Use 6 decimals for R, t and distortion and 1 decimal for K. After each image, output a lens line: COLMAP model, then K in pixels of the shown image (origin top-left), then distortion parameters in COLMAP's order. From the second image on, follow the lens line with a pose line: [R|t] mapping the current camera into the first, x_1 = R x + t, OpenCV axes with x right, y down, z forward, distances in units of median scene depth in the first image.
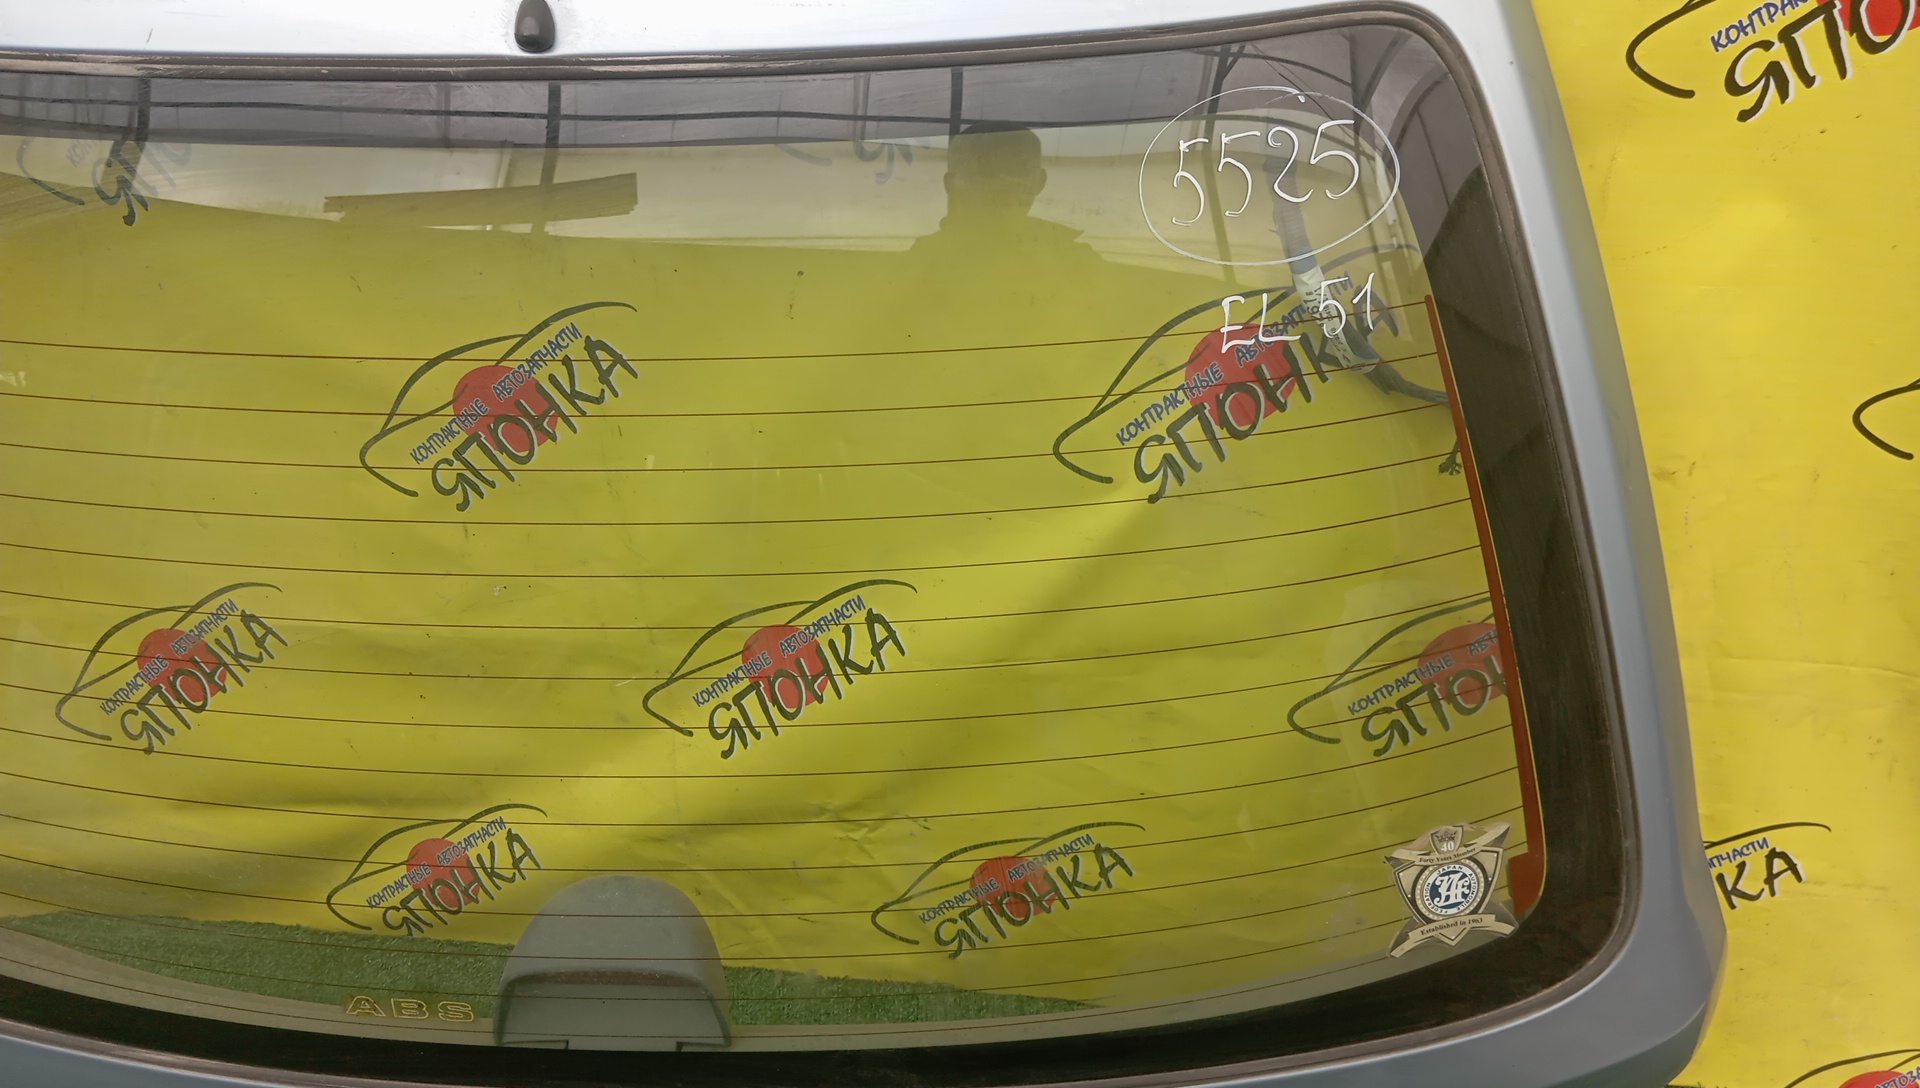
lens RADIAL K [[1543.8, 0, 976.8], [0, 1543.8, 546.9], [0, 0, 1]] dist [0.066790, -0.146482]
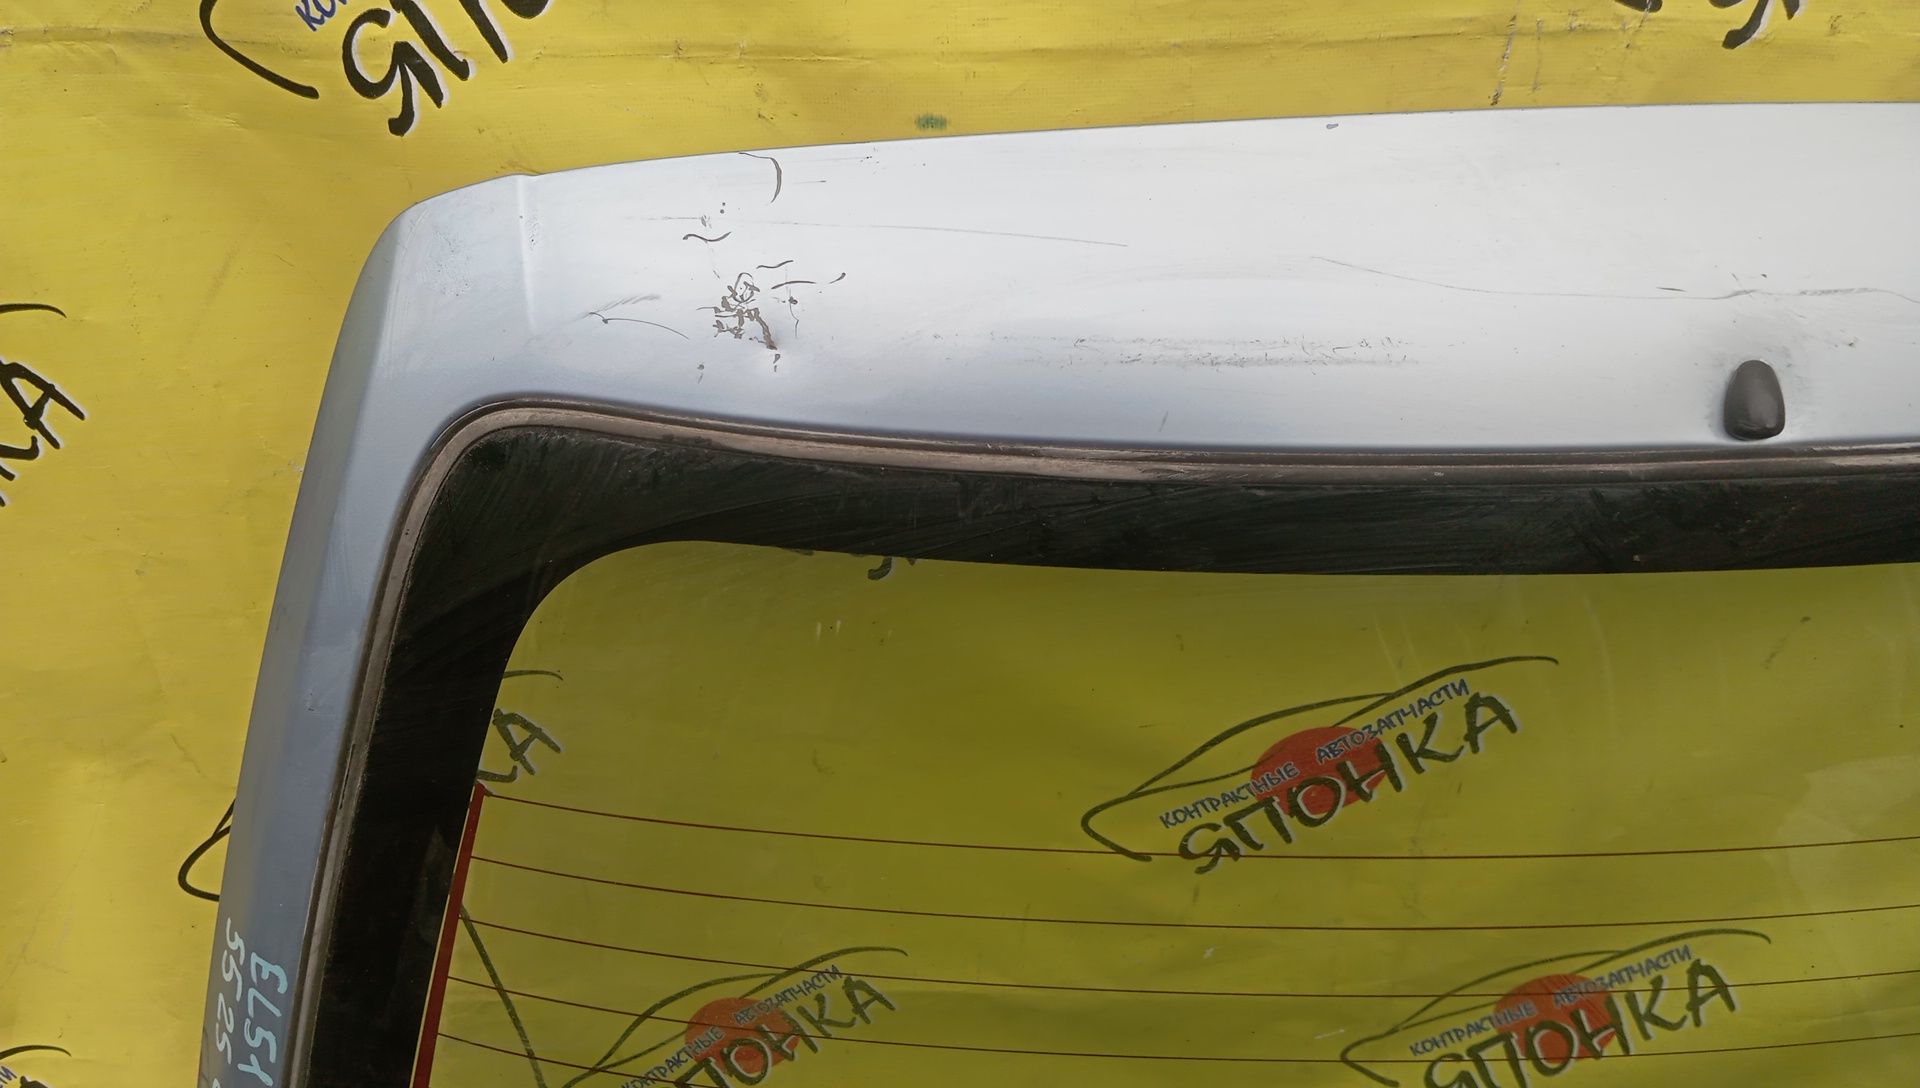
lens RADIAL K [[1543.8, 0, 951.8], [0, 1543.8, 538.8], [0, 0, 1]] dist [0.066790, -0.146482]
pose [[0.994842, -0.044955, 0.090929, -0.564708], [0.038409, 0.996629, 0.072500, -0.272953], [-0.093882, -0.068634, 0.993215, 0.280411]]
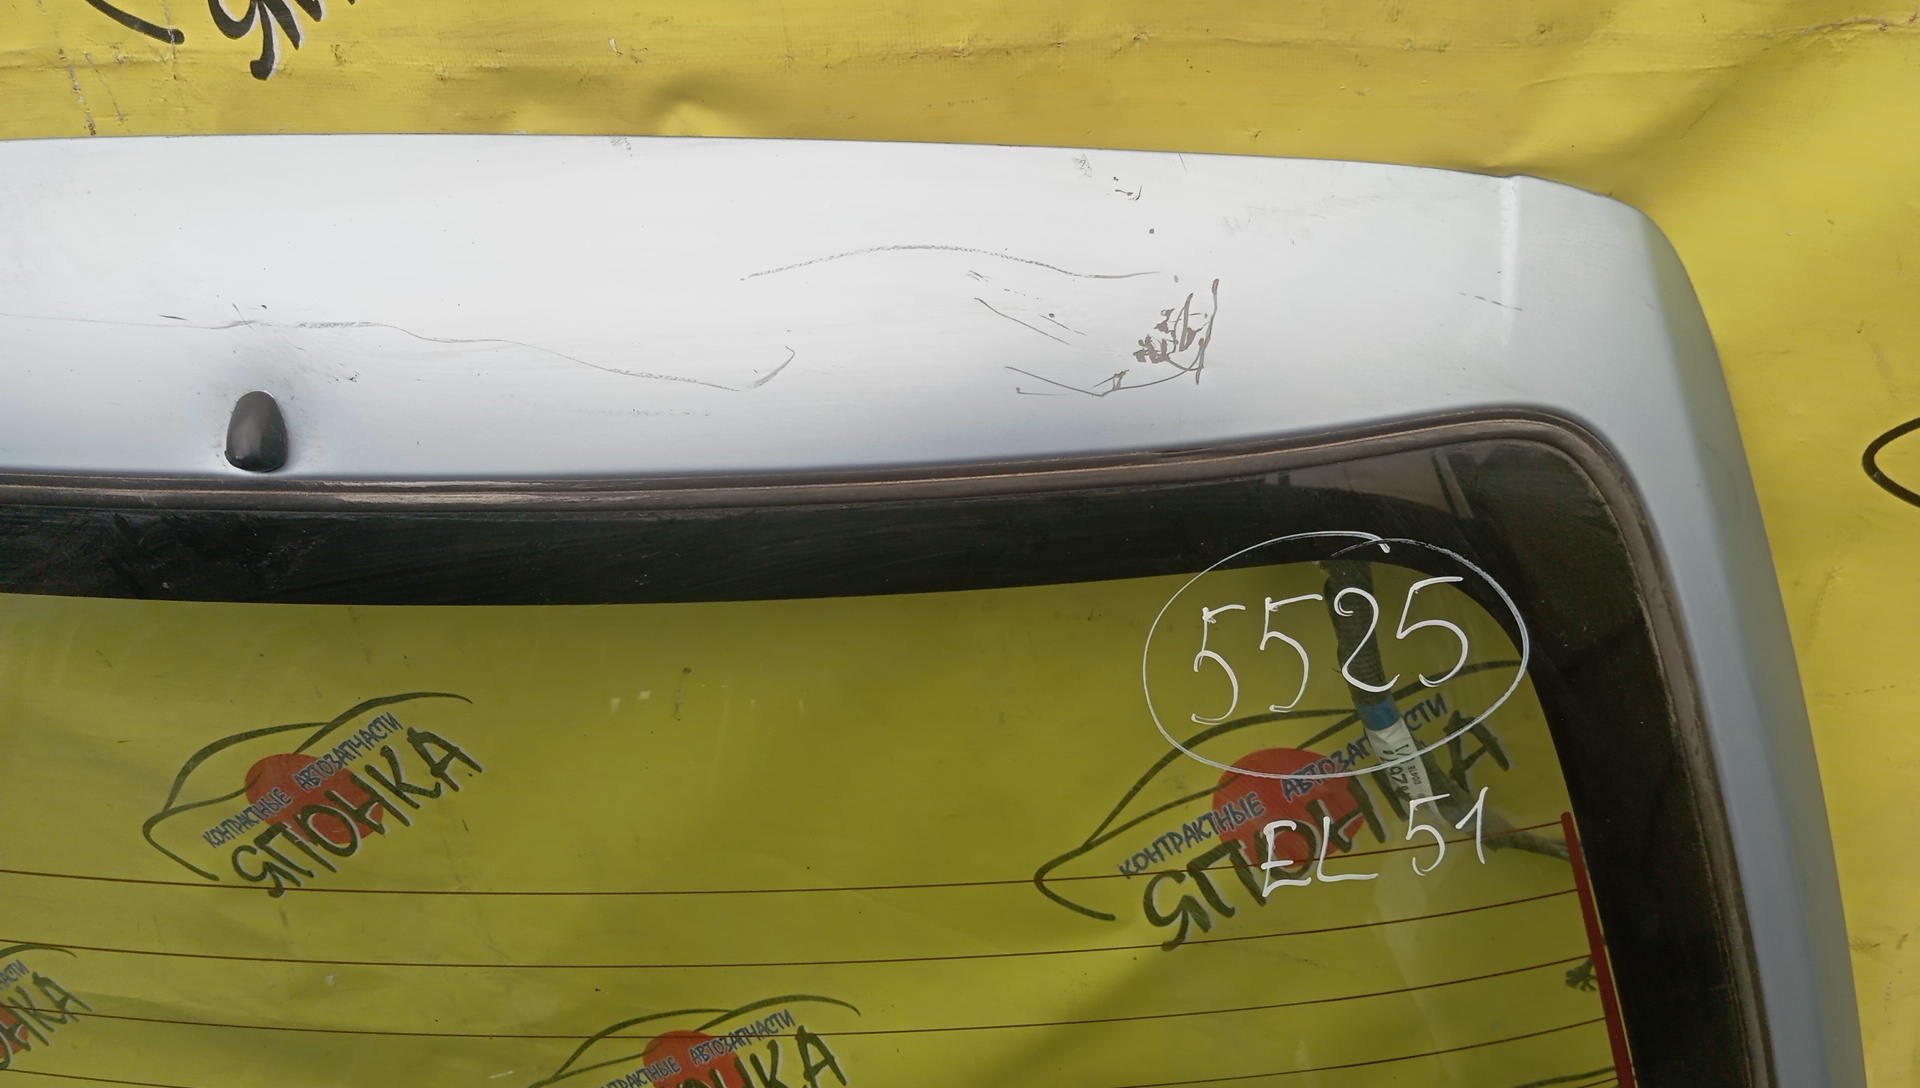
lens RADIAL K [[1543.8, 0, 983.2], [0, 1543.8, 542.8], [0, 0, 1]] dist [0.066790, -0.146482]
pose [[0.999773, 0.007052, -0.020113, 0.038745], [-0.006231, 0.999156, 0.040595, -0.255615], [0.020382, -0.040461, 0.998973, 0.261436]]
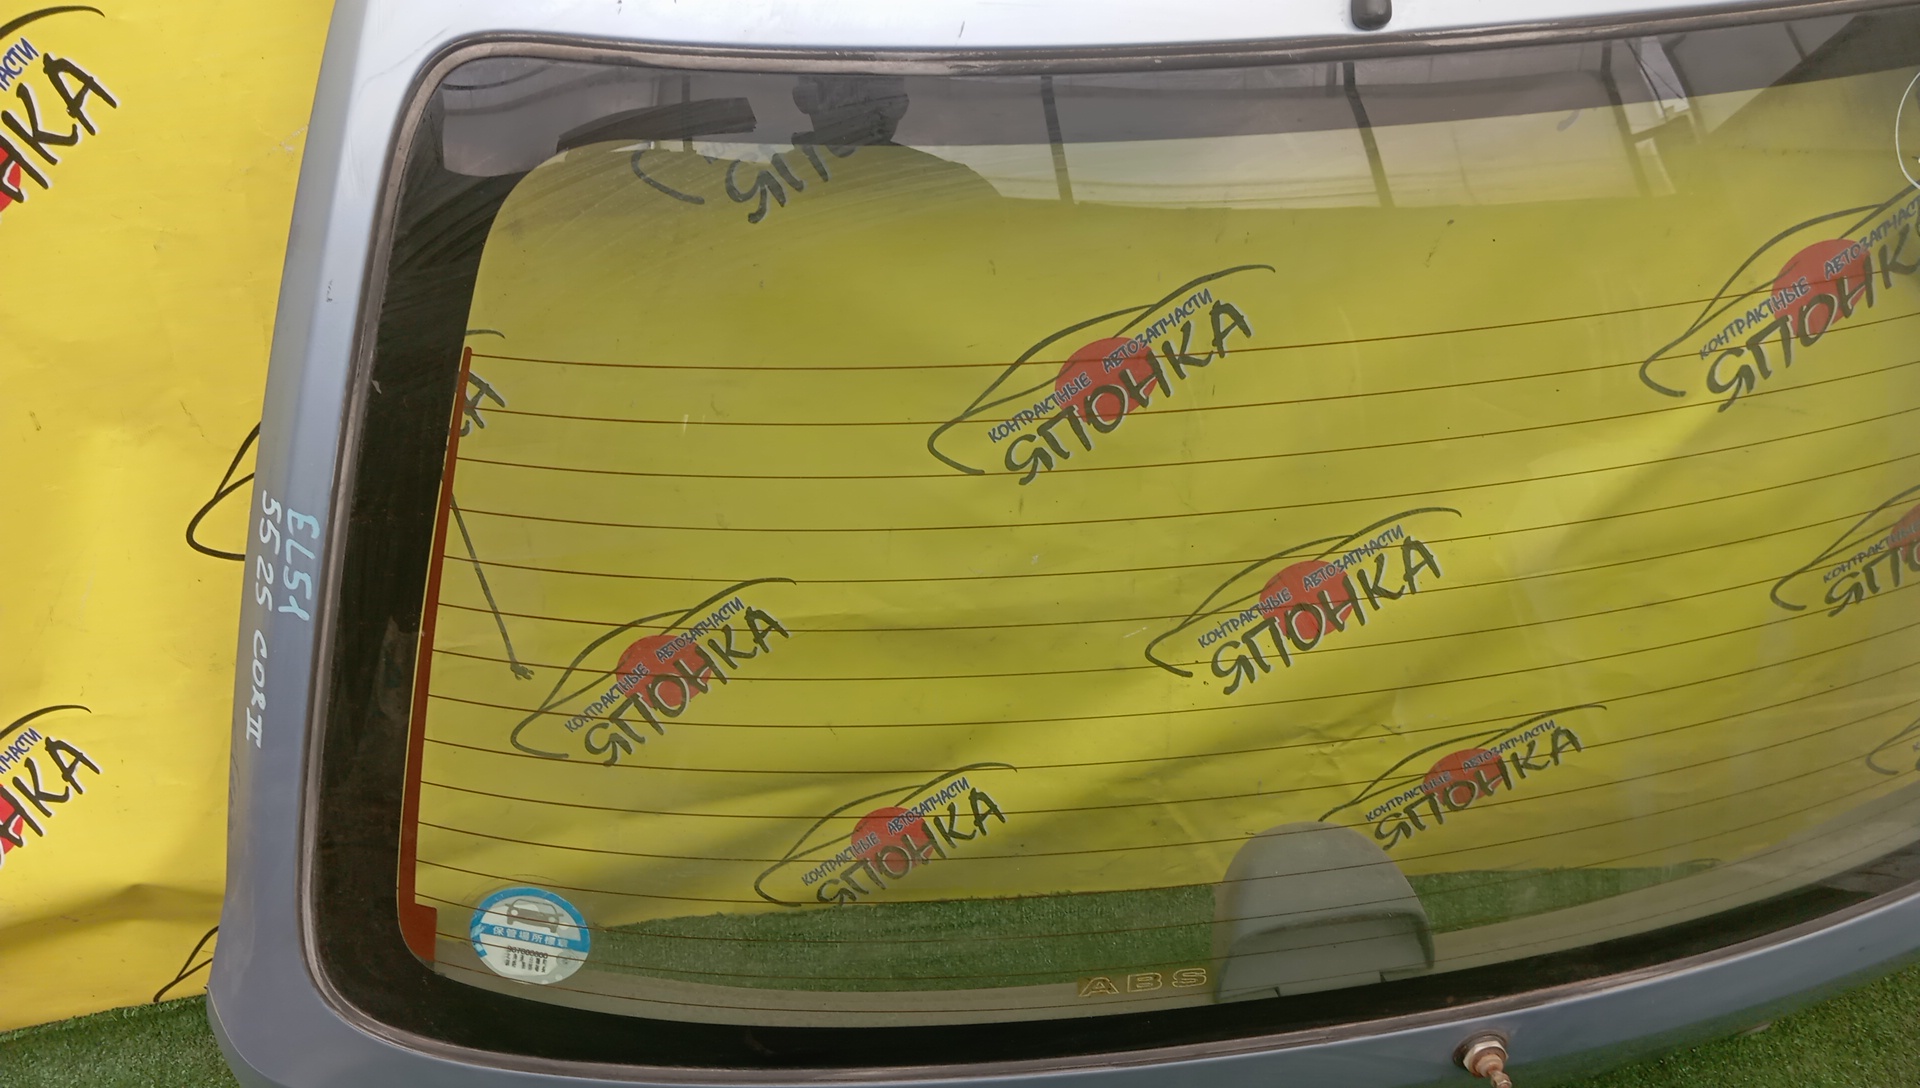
lens RADIAL K [[1543.8, 0, 953.3], [0, 1543.8, 542.3], [0, 0, 1]] dist [0.066790, -0.146482]
pose [[0.975773, -0.112549, 0.187618, -0.614349], [0.094952, 0.990415, 0.100306, -0.097395], [-0.197109, -0.080062, 0.977107, 0.053198]]
